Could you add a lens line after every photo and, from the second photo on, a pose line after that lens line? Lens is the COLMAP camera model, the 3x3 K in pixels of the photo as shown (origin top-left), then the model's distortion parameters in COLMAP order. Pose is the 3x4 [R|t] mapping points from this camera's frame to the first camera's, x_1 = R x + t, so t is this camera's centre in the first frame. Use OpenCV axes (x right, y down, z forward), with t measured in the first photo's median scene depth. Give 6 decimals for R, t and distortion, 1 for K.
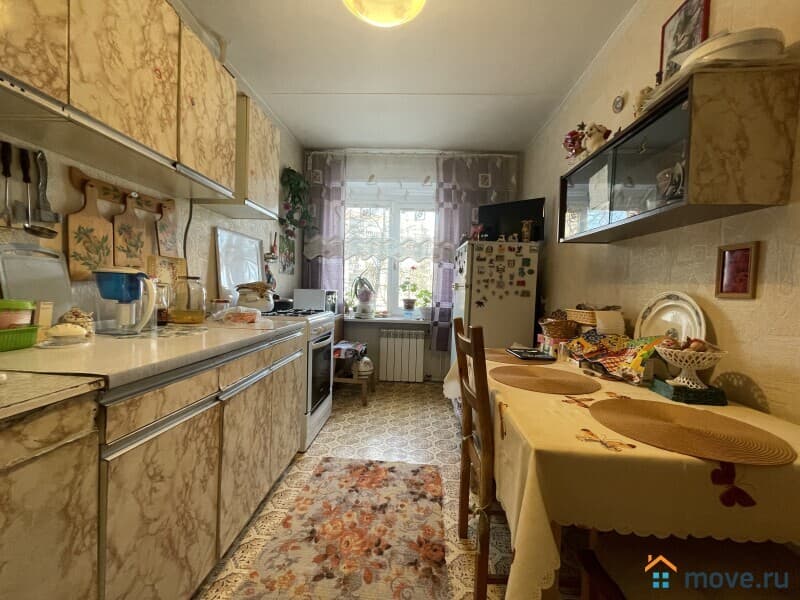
lens RADIAL K [[322.5, 0, 402.9], [0, 322.5, 300.8], [0, 0, 1]] dist [-0.001072, -0.000346]
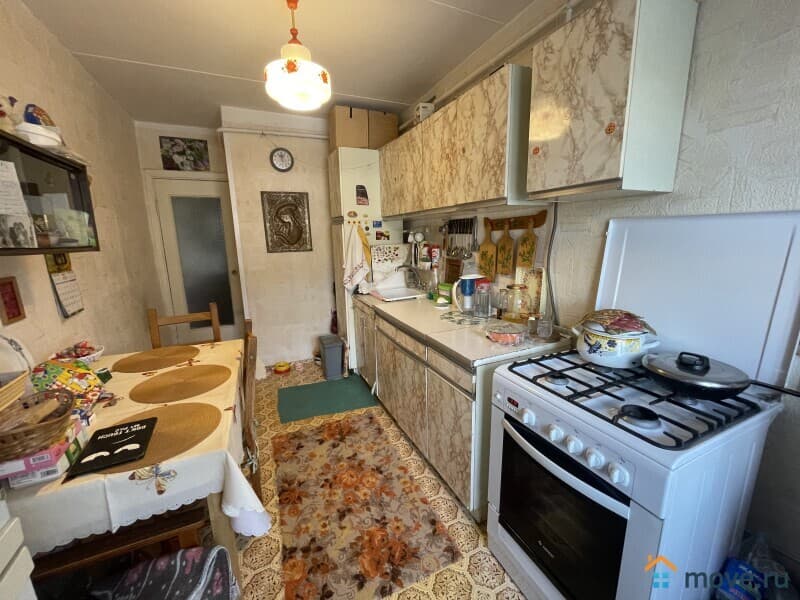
lens RADIAL K [[318.6, 0, 397.0], [0, 318.6, 301.8], [0, 0, 1]] dist [0.000859, 0.000059]
pose [[-0.886161, 0.083484, -0.455796, 0.199600], [-0.024750, 0.973705, 0.226463, -0.276544], [0.462717, 0.211963, -0.860793, 1.890698]]
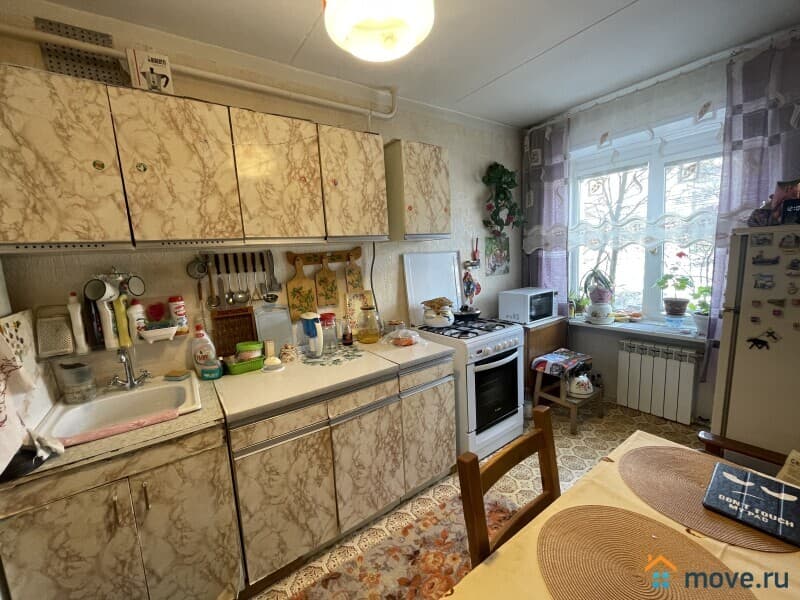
lens RADIAL K [[324.1, 0, 400.4], [0, 324.1, 302.9], [0, 0, 1]] dist [0.000429, 0.000140]
pose [[0.625737, 0.051208, -0.778352, 0.473370], [0.046796, 0.993581, 0.102988, -0.239177], [0.778629, -0.100867, 0.619324, 0.323502]]
